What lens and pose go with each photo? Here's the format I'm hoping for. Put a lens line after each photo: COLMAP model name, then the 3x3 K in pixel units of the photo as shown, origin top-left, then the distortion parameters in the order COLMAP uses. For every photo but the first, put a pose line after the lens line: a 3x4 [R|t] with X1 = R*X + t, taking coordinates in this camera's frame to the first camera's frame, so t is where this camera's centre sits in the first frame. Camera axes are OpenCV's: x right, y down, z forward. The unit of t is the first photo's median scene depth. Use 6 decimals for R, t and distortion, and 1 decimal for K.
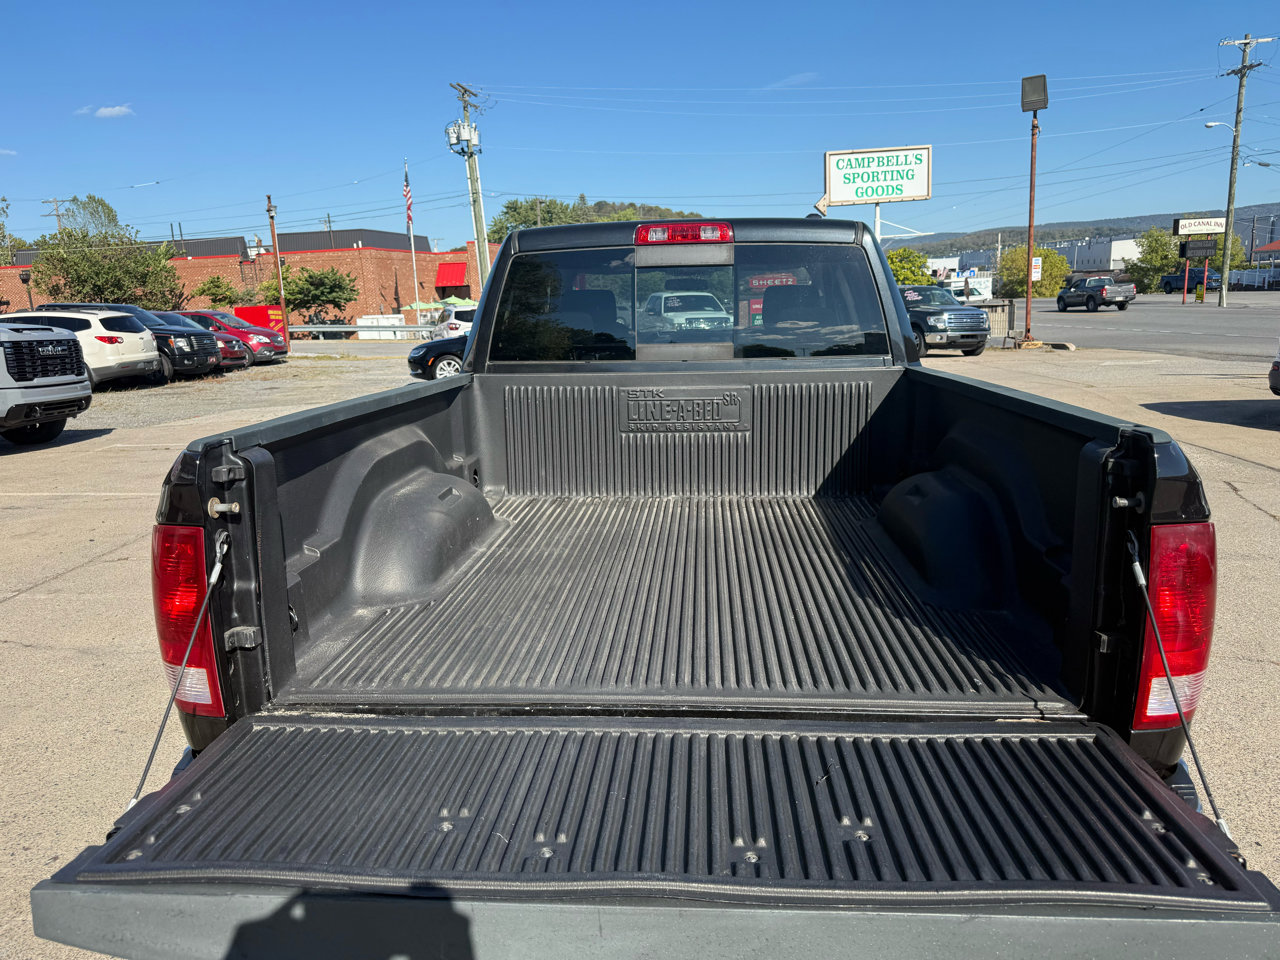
lens RADIAL K [[905.1, 0, 639.9], [0, 905.1, 491.7], [0, 0, 1]] dist [0.002062, -0.007177]
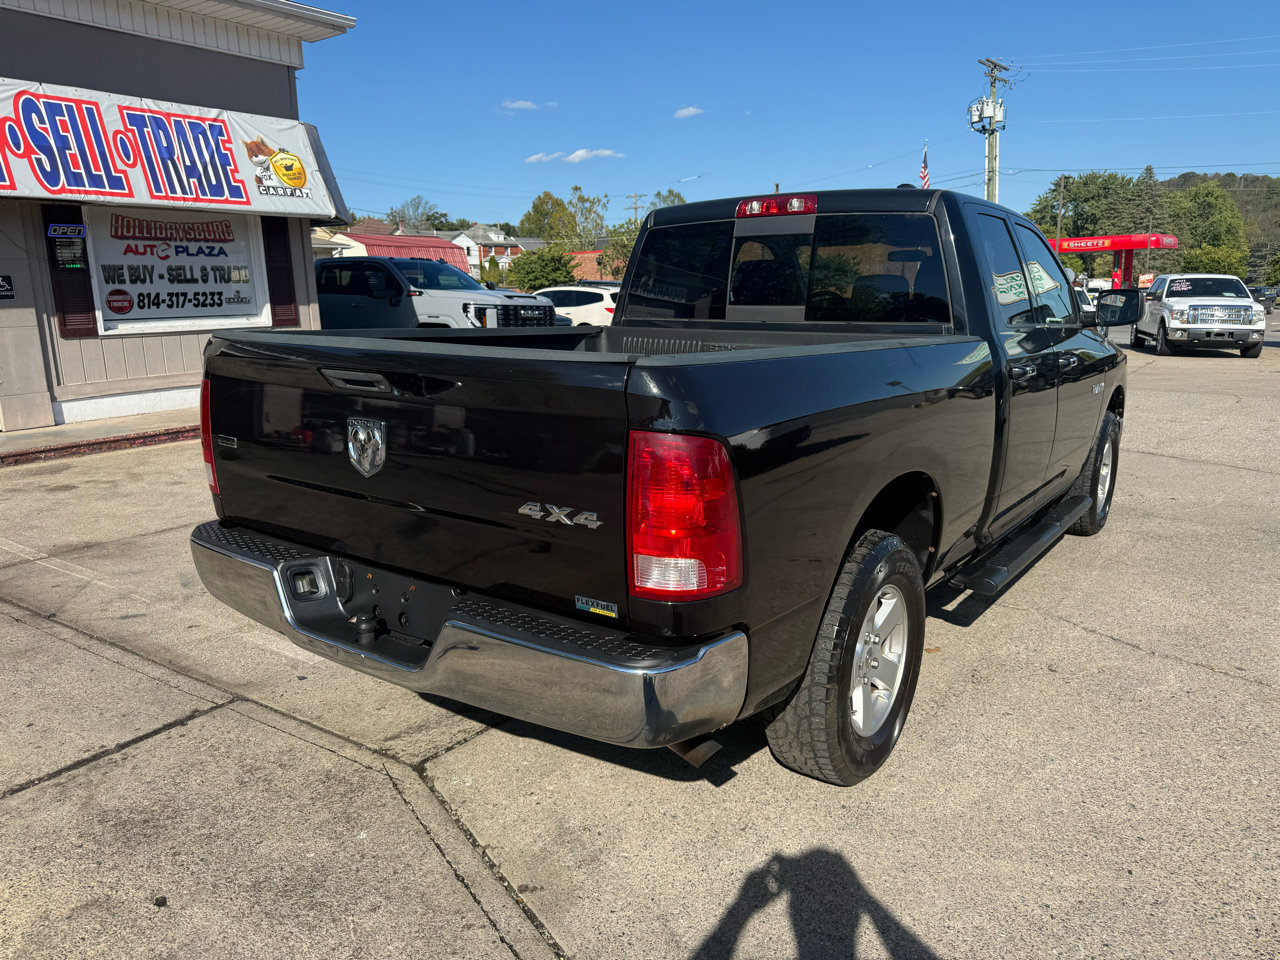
lens RADIAL K [[911.1, 0, 629.0], [0, 911.1, 468.9], [0, 0, 1]] dist [-0.003510, -0.001899]
pose [[0.839300, 0.121534, -0.529911, 0.065867], [-0.125746, 0.991660, 0.028272, 0.002872], [0.528927, 0.042906, 0.847582, -0.004145]]
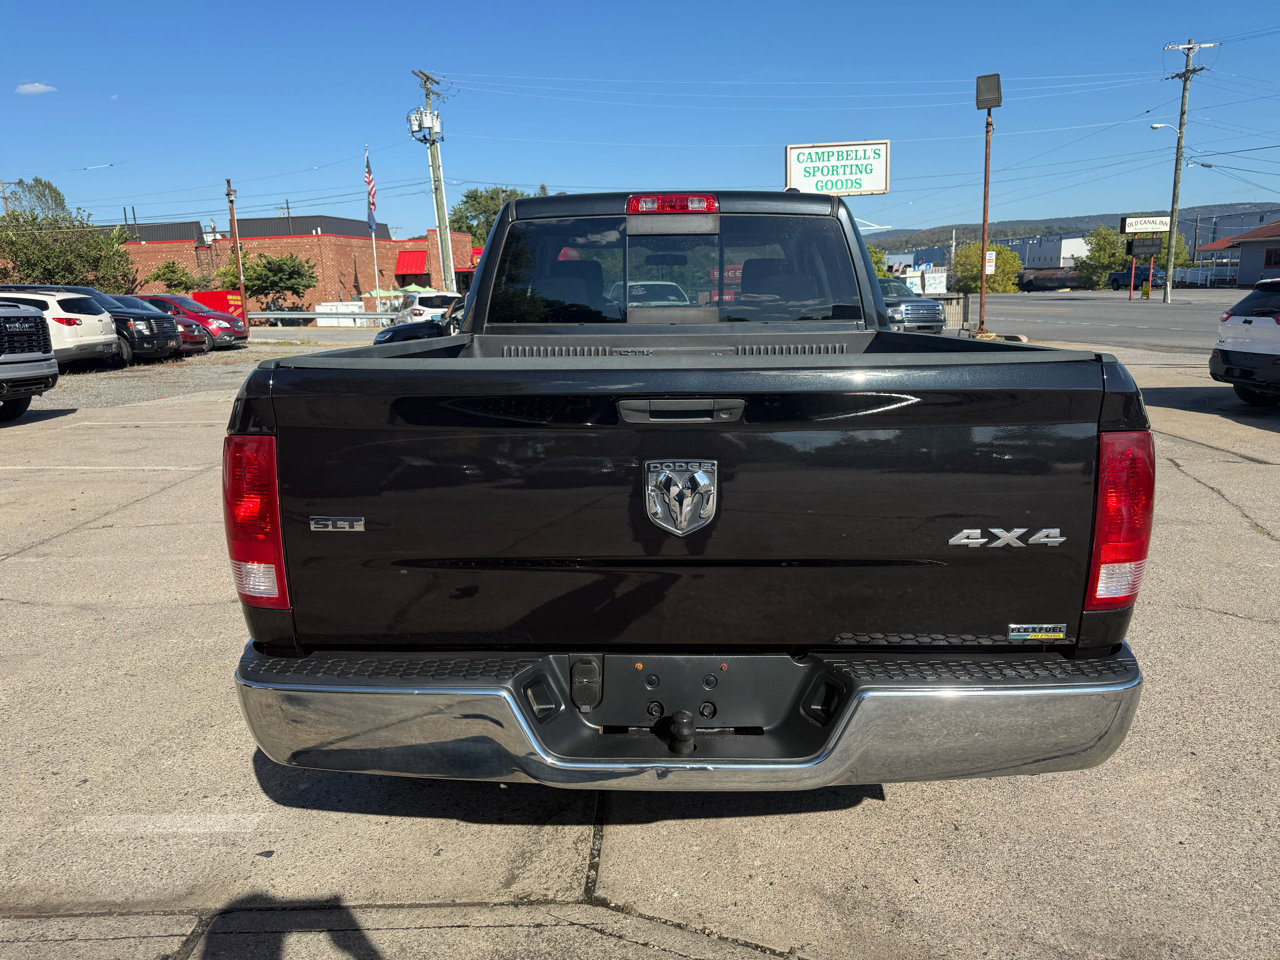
lens RADIAL K [[905.9, 0, 636.5], [0, 905.9, 482.6], [0, 0, 1]] dist [-0.003300, -0.001880]
pose [[0.999126, 0.002420, 0.041721, -0.004647], [-0.002354, 0.999996, -0.001620, 0.005539], [-0.041725, 0.001521, 0.999128, -0.008053]]
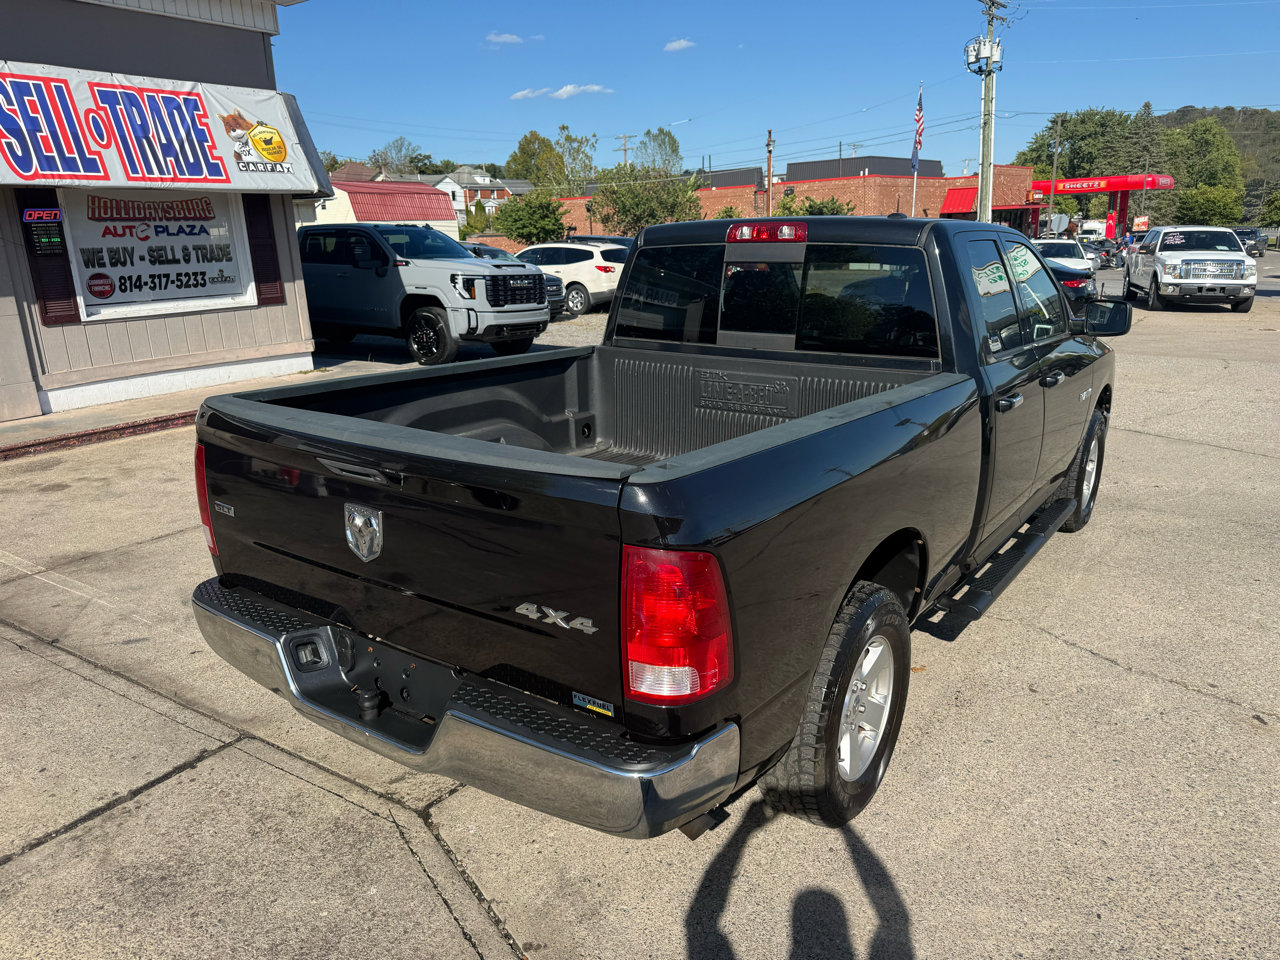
lens RADIAL K [[911.4, 0, 635.5], [0, 911.4, 483.4], [0, 0, 1]] dist [-0.006562, 0.001872]
pose [[0.848775, 0.149628, -0.507142, 0.065011], [-0.114048, 0.988355, 0.100730, -0.009716], [0.516309, -0.027658, 0.855956, -0.005655]]
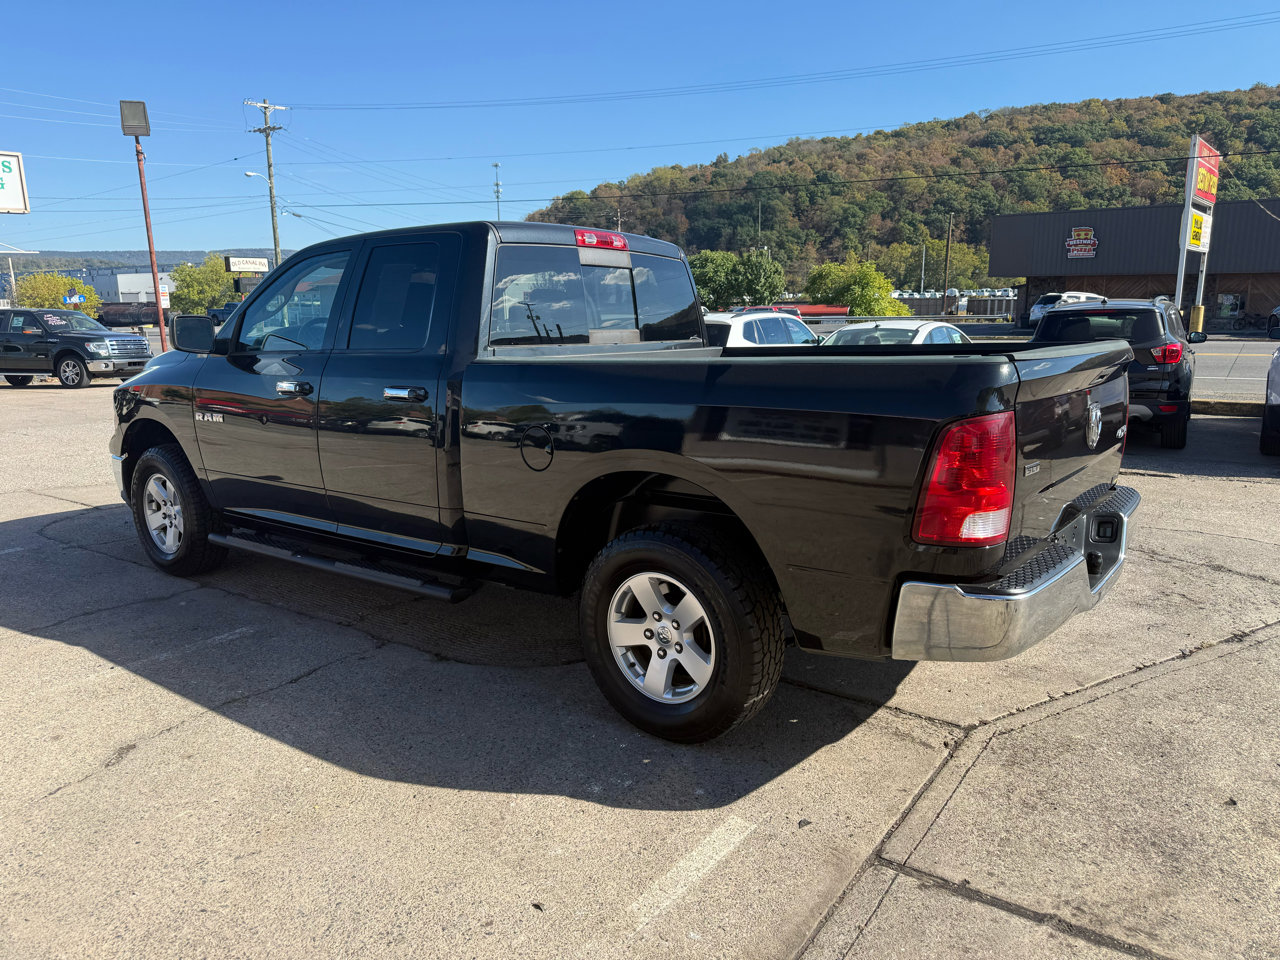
lens RADIAL K [[894.9, 0, 638.4], [0, 894.9, 485.3], [0, 0, 1]] dist [0.073668, -0.102811]
pose [[0.549661, -0.132967, 0.824738, -0.120165], [0.168419, 0.984618, 0.046498, -0.000749], [-0.818235, 0.113343, 0.563601, 0.038076]]
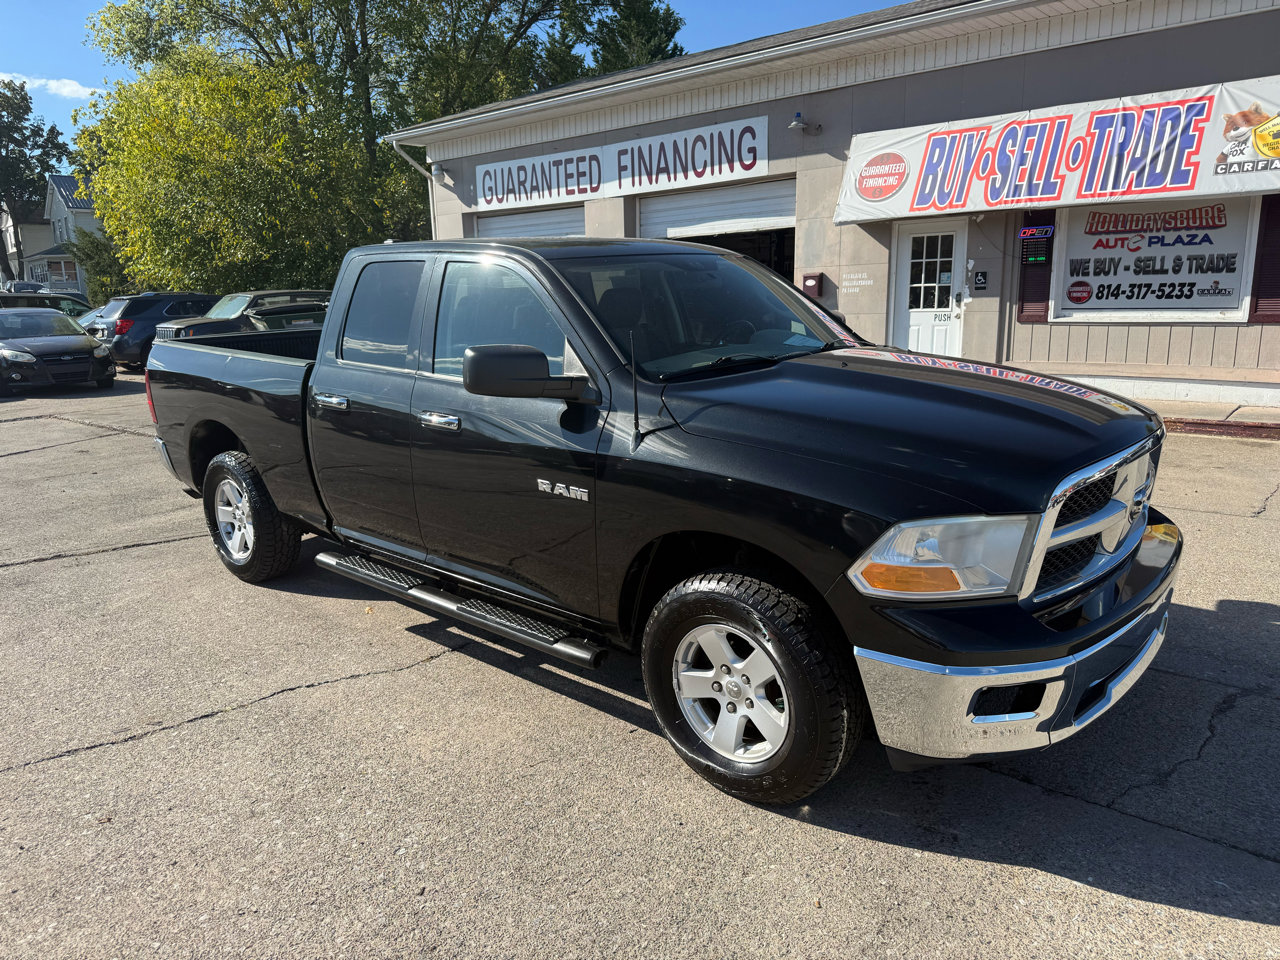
lens RADIAL K [[908.8, 0, 648.1], [0, 908.8, 482.3], [0, 0, 1]] dist [0.005480, -0.006769]
pose [[-0.605482, 0.208950, -0.767940, 0.129967], [-0.131359, 0.925447, 0.355376, -0.062232], [0.784943, 0.316050, -0.532894, 0.262221]]
